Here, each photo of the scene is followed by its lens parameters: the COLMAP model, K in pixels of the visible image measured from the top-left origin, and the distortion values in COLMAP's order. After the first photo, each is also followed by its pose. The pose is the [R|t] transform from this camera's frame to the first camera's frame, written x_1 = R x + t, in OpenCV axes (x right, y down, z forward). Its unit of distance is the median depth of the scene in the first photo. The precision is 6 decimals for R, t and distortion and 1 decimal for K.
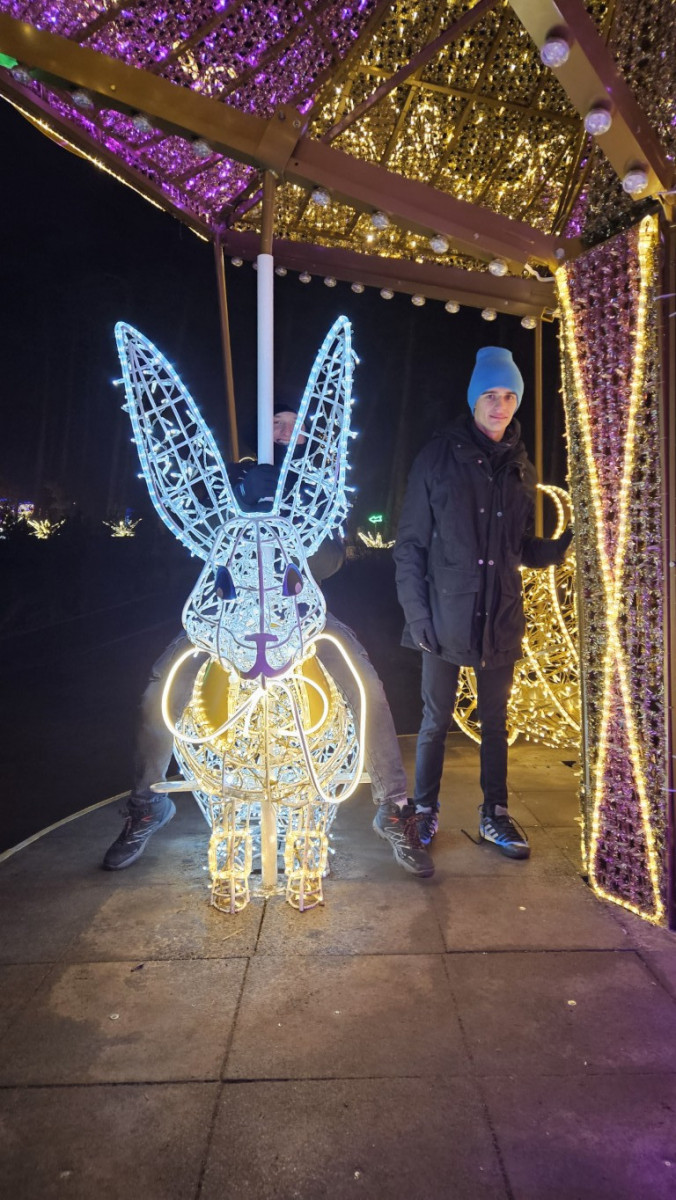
lens RADIAL K [[791.3, 0, 338.0], [0, 791.3, 600.0], [0, 0, 1]] dist [0.080167, -0.064817]
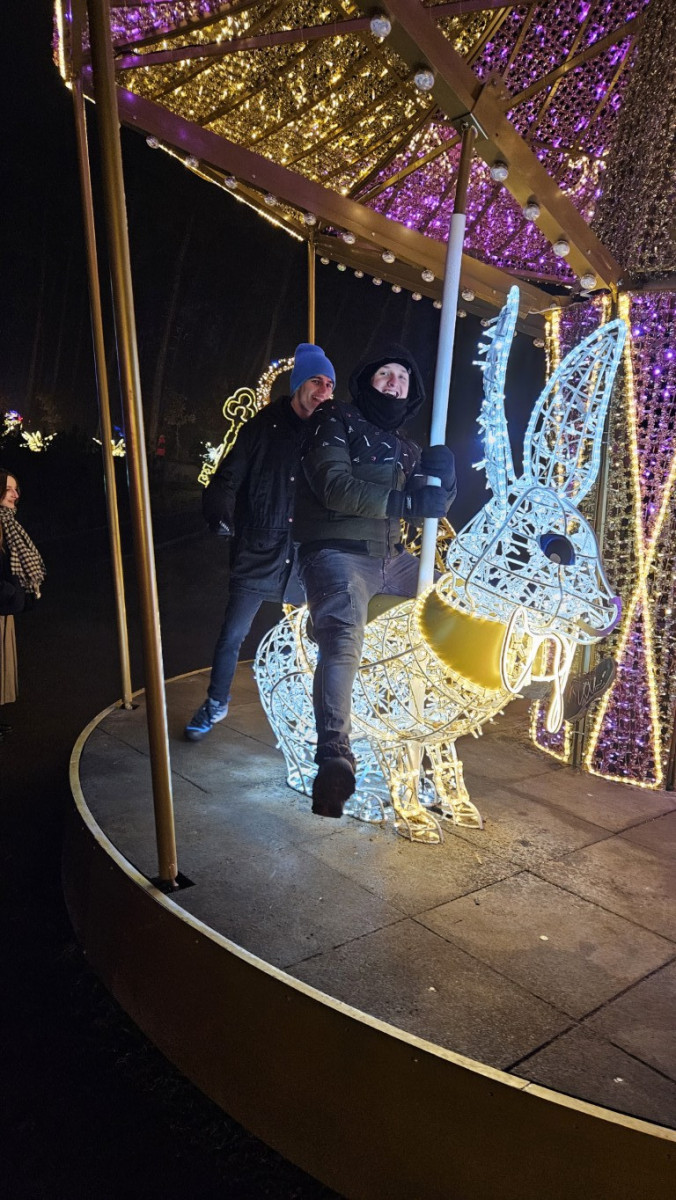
lens RADIAL K [[791.5, 0, 334.9], [0, 791.5, 591.0], [0, 0, 1]] dist [0.083265, -0.064873]
pose [[0.773777, -0.007130, 0.633418, -0.932557], [-0.057559, 0.995009, 0.081514, -0.032205], [-0.630838, -0.099533, 0.769505, 0.287931]]
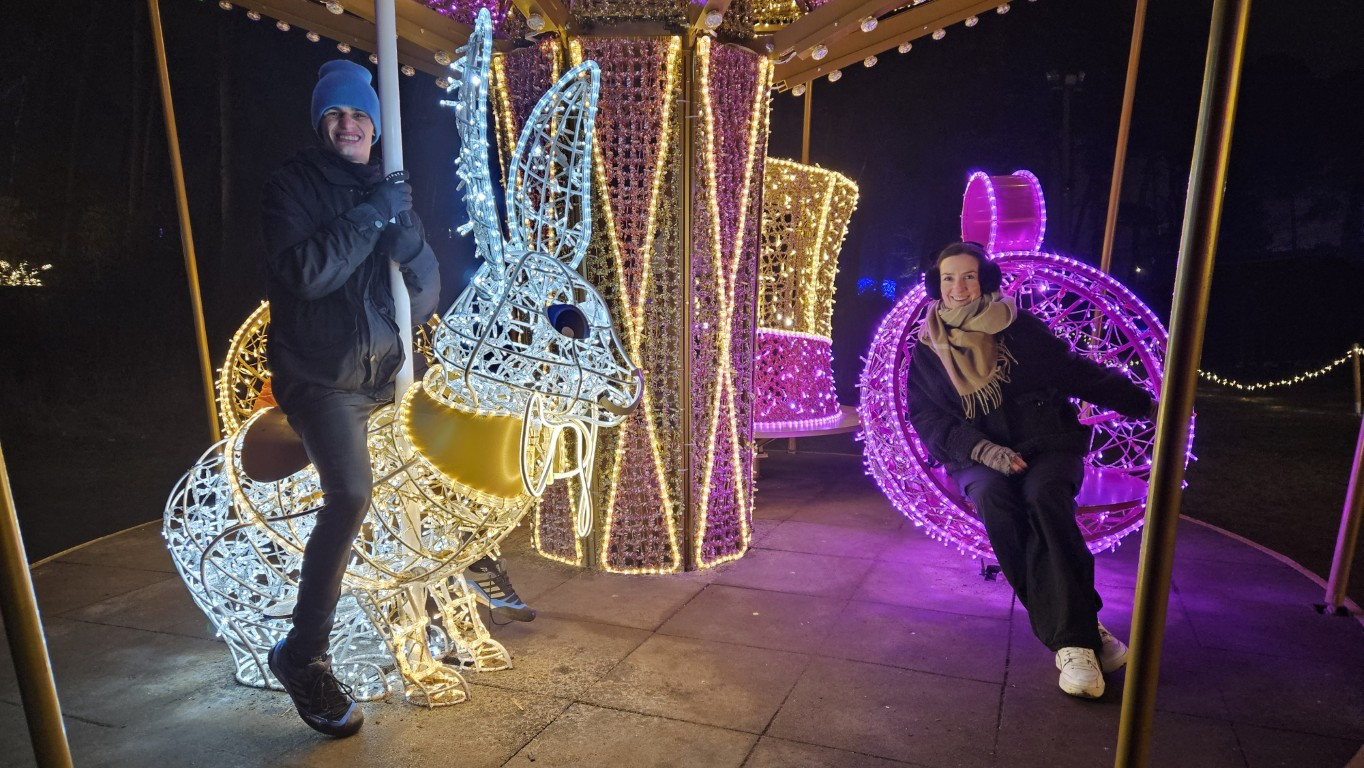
lens RADIAL K [[899.7, 0, 668.0], [0, 899.7, 373.3], [0, 0, 1]] dist [0.083265, -0.064873]
pose [[0.407871, -0.072157, 0.910184, -0.928894], [0.041324, 0.997310, 0.060547, -0.018661], [-0.912104, 0.012917, 0.409755, 0.384690]]
